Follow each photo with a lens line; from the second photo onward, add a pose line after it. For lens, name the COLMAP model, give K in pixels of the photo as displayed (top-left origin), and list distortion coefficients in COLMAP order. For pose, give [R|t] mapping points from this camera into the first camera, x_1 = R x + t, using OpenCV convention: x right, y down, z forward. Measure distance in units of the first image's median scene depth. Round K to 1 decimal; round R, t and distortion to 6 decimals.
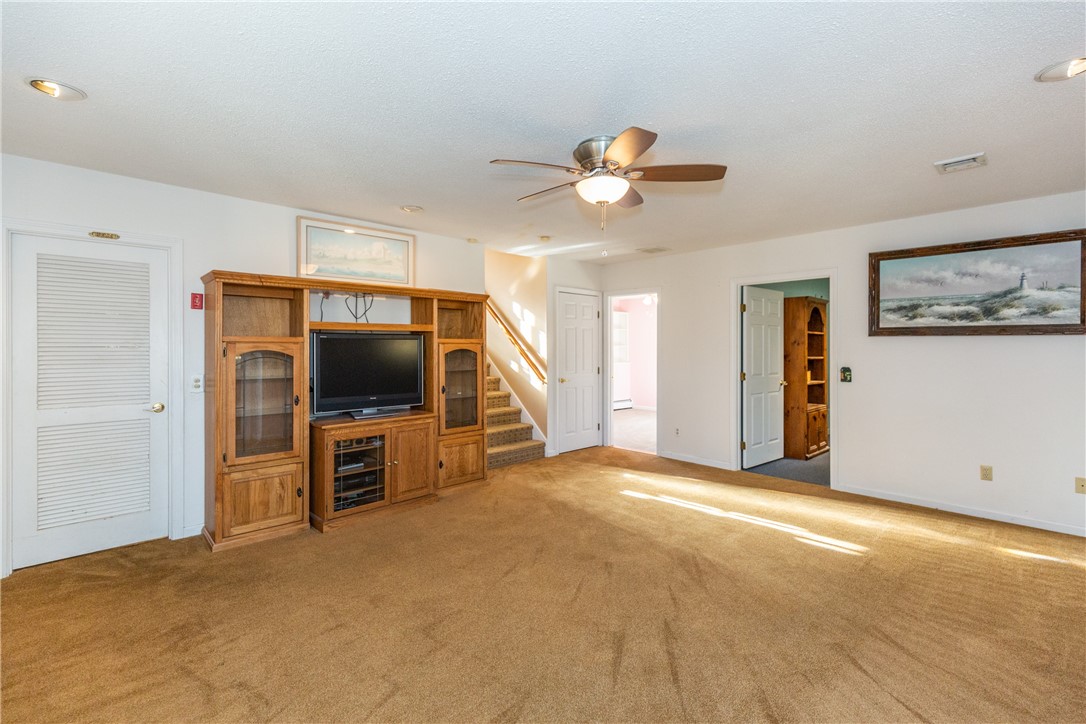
lens RADIAL K [[485.5, 0, 543.8], [0, 485.5, 350.3], [0, 0, 1]] dist [0.008229, -0.003293]
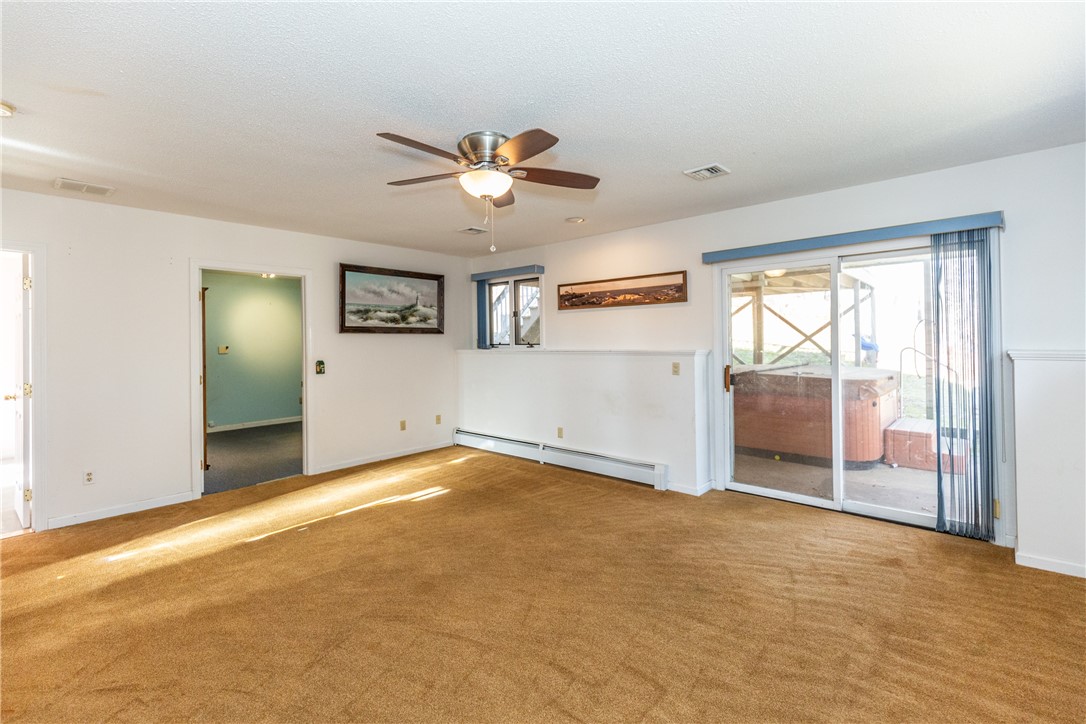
lens RADIAL K [[485.5, 0, 545.2], [0, 485.5, 343.3], [0, 0, 1]] dist [0.008229, -0.003293]
pose [[-0.068962, -0.007892, 0.997588, -0.587331], [0.017444, 0.999806, 0.009116, -0.006946], [-0.997467, 0.018031, -0.068811, 0.631366]]
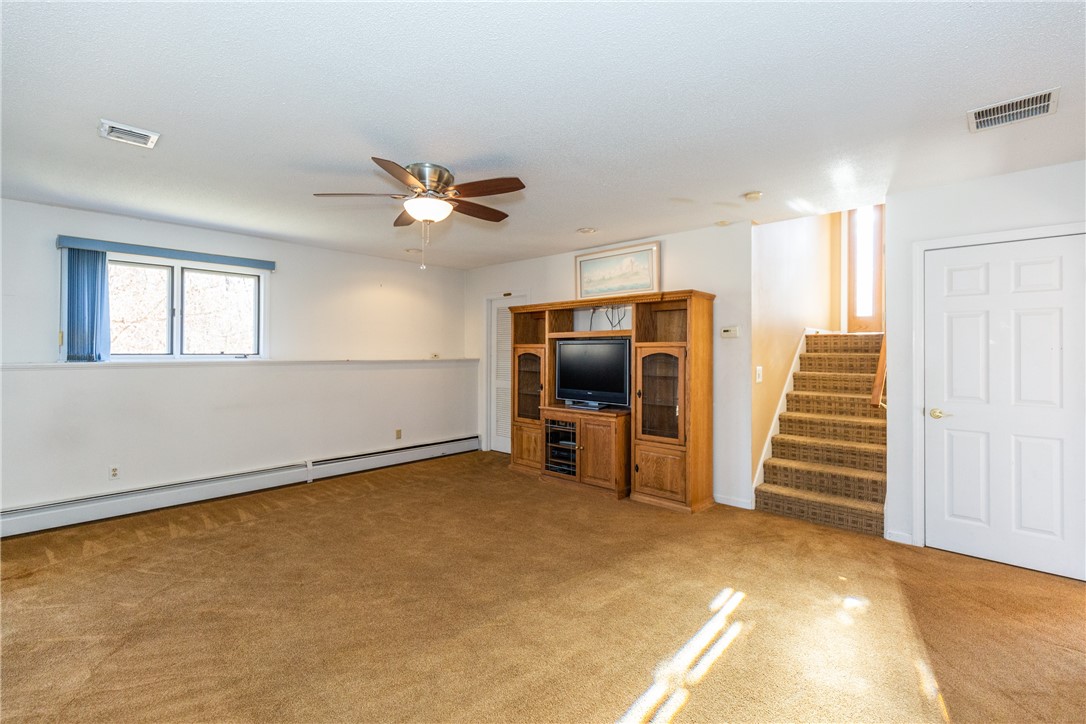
lens RADIAL K [[485.5, 0, 540.1], [0, 485.5, 346.5], [0, 0, 1]] dist [0.008229, -0.003293]
pose [[0.045301, -0.008542, -0.998937, 0.833992], [-0.007018, 0.999936, -0.008869, -0.005825], [0.998949, 0.007412, 0.045238, 0.803780]]
